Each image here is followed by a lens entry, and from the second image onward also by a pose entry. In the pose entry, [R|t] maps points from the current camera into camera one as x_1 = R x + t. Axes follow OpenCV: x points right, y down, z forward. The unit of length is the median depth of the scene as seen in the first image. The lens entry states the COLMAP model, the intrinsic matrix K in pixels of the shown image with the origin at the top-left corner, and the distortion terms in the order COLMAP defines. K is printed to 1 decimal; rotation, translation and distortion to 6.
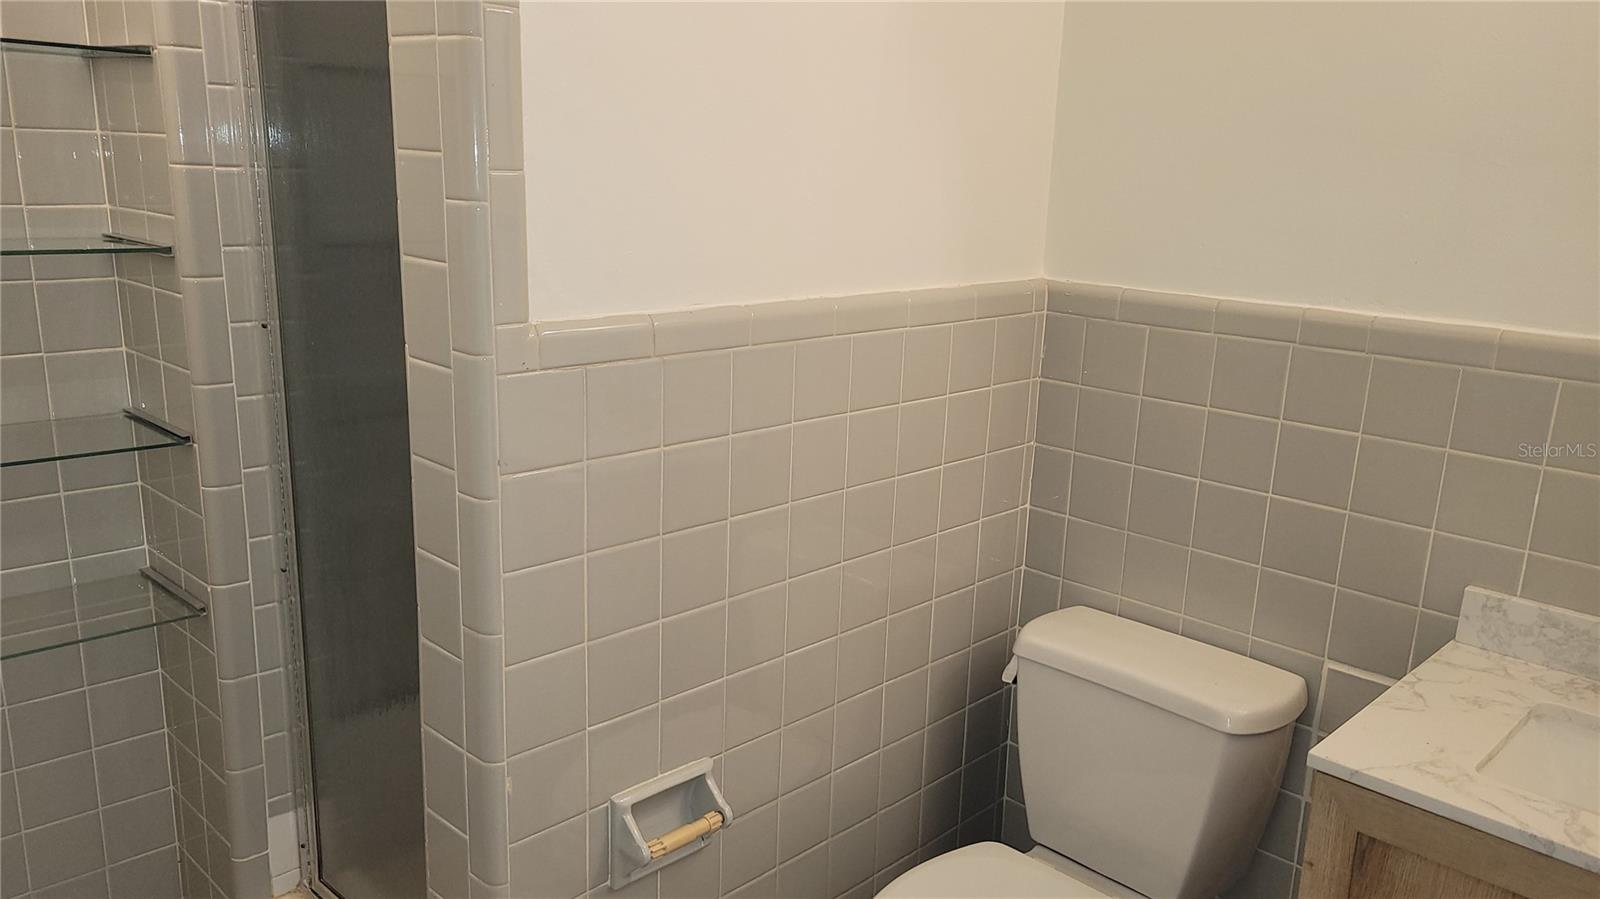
lens RADIAL K [[1192.4, 0, 811.7], [0, 1192.4, 452.1], [0, 0, 1]] dist [0.043828, -0.016916]
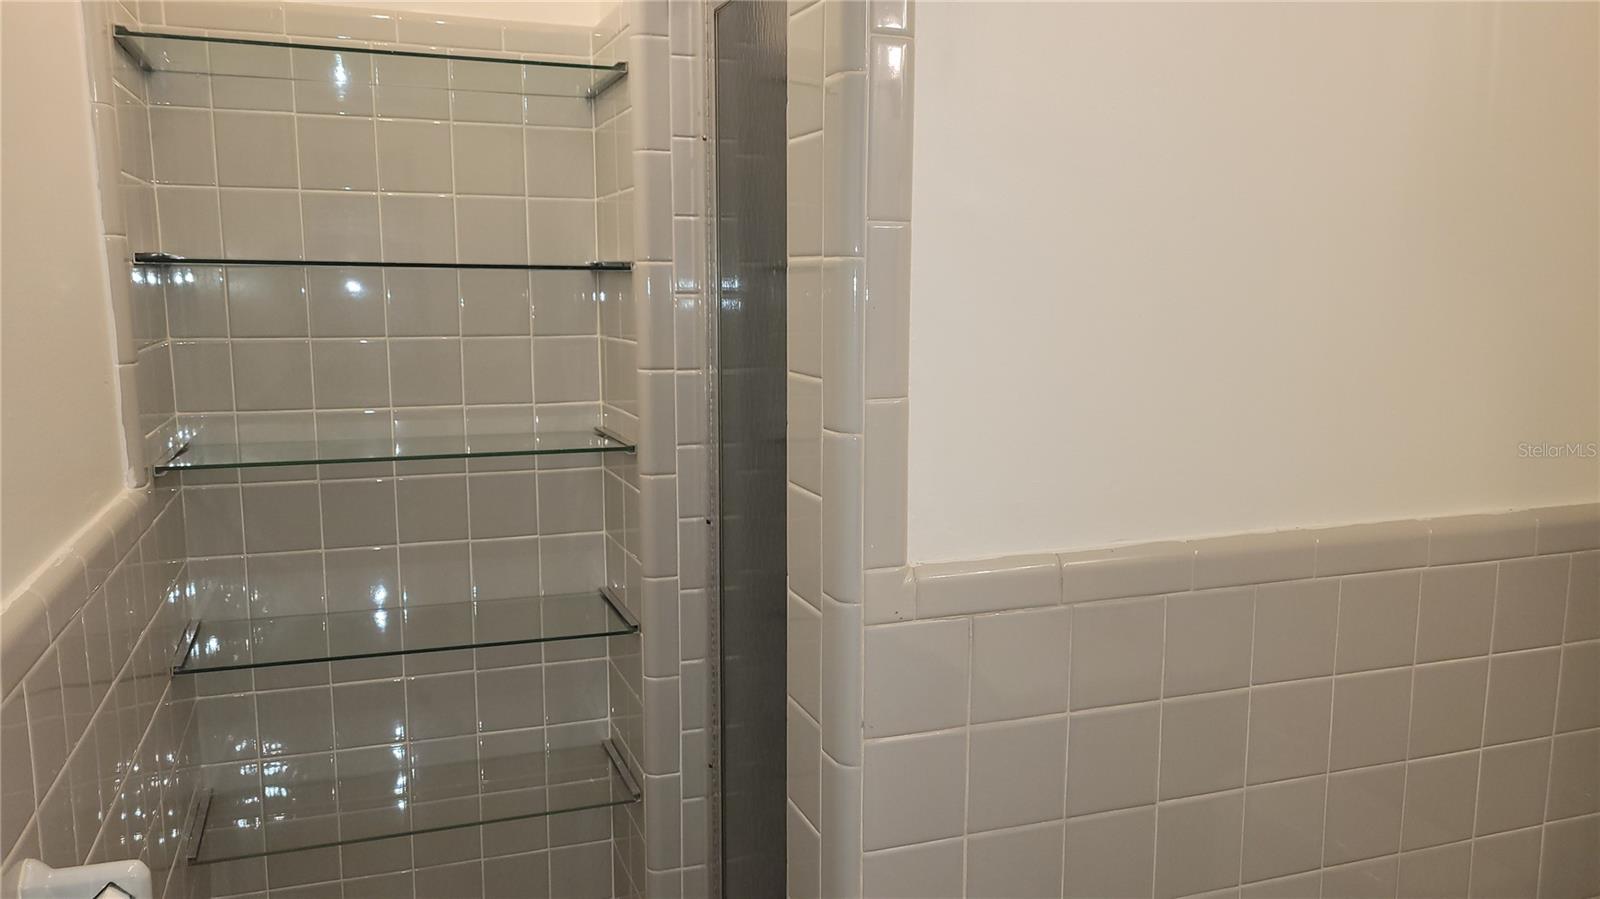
lens RADIAL K [[1192.4, 0, 796.6], [0, 1192.4, 464.1], [0, 0, 1]] dist [0.043828, -0.016916]
pose [[0.900142, 0.026119, -0.434812, 0.050880], [-0.070927, 0.993668, -0.087143, -0.073774], [0.429783, 0.109281, 0.896295, 0.129061]]
